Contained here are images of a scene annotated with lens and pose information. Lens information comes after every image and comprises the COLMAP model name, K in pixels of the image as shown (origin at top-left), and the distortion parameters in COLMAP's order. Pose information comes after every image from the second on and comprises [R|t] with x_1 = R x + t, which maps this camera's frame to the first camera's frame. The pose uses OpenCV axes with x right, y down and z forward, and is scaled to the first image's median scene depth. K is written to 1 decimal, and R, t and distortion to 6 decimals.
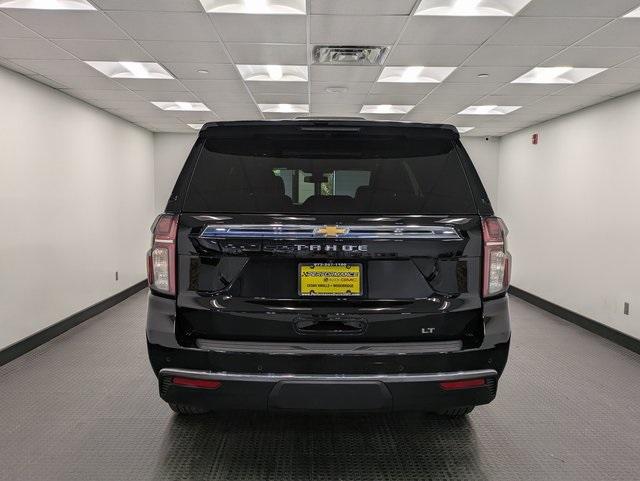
lens RADIAL K [[500.9, 0, 319.9], [0, 500.9, 262.5], [0, 0, 1]] dist [0.106060, -0.000844]
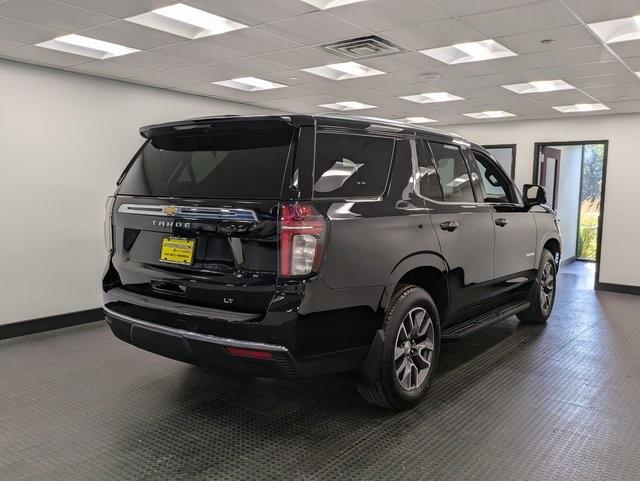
lens RADIAL K [[588.1, 0, 320.1], [0, 588.1, 241.6], [0, 0, 1]] dist [0.118963, -0.001184]
pose [[0.799404, 0.059387, -0.597852, 1.149679], [-0.085051, 0.996267, -0.014760, 0.004432], [0.594744, 0.062647, 0.801471, 0.047846]]
